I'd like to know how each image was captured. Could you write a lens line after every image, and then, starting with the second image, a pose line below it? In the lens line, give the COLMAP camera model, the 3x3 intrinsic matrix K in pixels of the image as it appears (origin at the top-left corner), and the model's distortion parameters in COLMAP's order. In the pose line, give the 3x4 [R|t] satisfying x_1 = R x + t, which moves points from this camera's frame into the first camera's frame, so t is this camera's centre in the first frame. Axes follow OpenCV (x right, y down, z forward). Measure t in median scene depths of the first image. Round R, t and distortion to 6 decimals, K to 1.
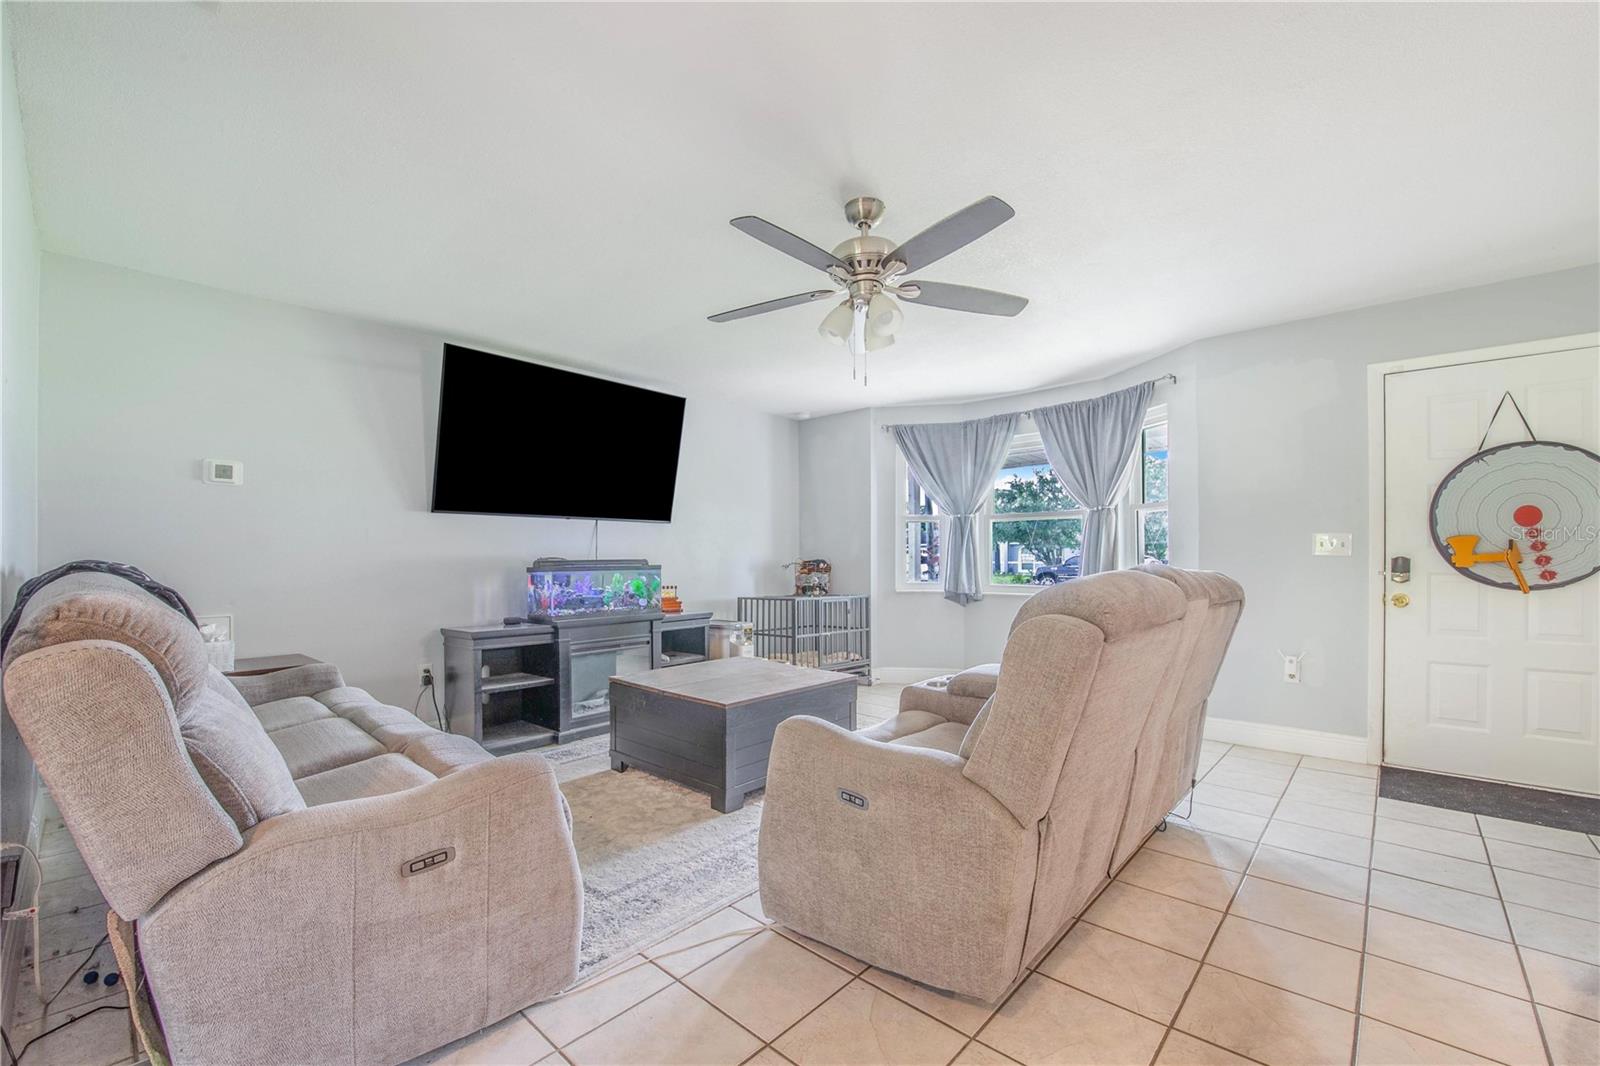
lens RADIAL K [[667.7, 0, 794.6], [0, 667.7, 552.9], [0, 0, 1]] dist [0.001193, -0.016415]
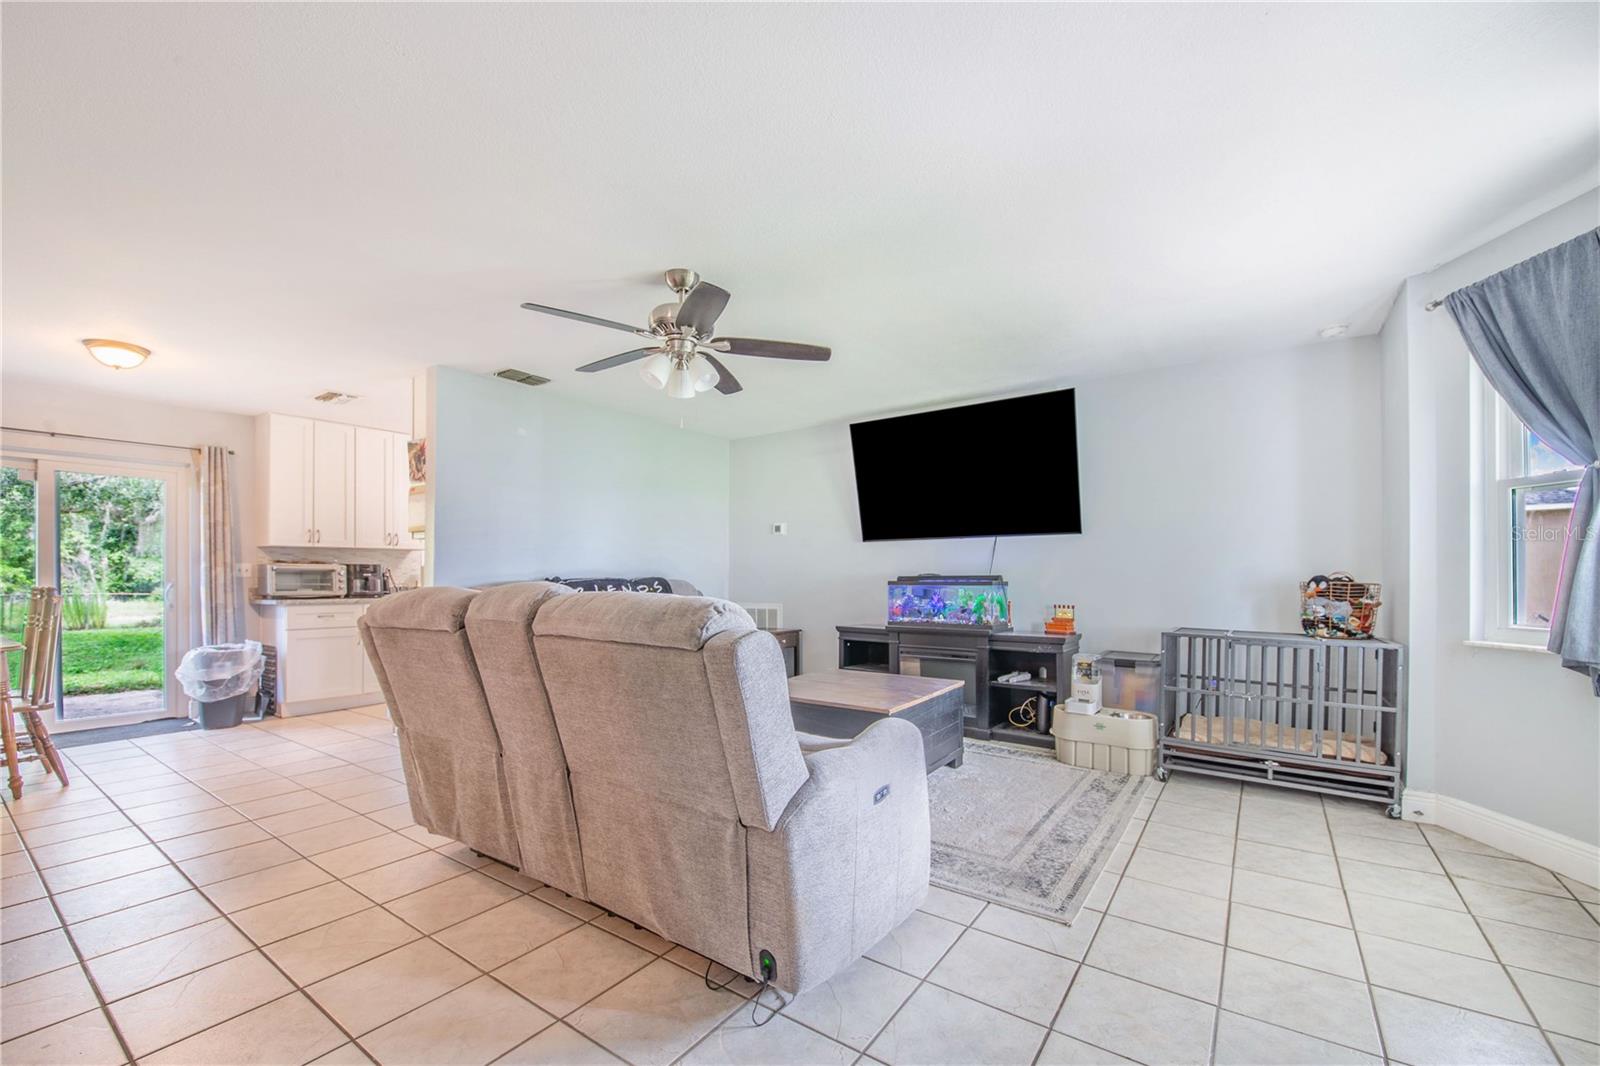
lens RADIAL K [[667.7, 0, 794.6], [0, 667.7, 552.9], [0, 0, 1]] dist [0.001193, -0.016415]
pose [[0.098157, -0.028868, -0.994752, 0.700878], [0.010975, 0.999550, -0.027924, 0.001011], [0.995110, -0.008176, 0.098430, 0.583189]]
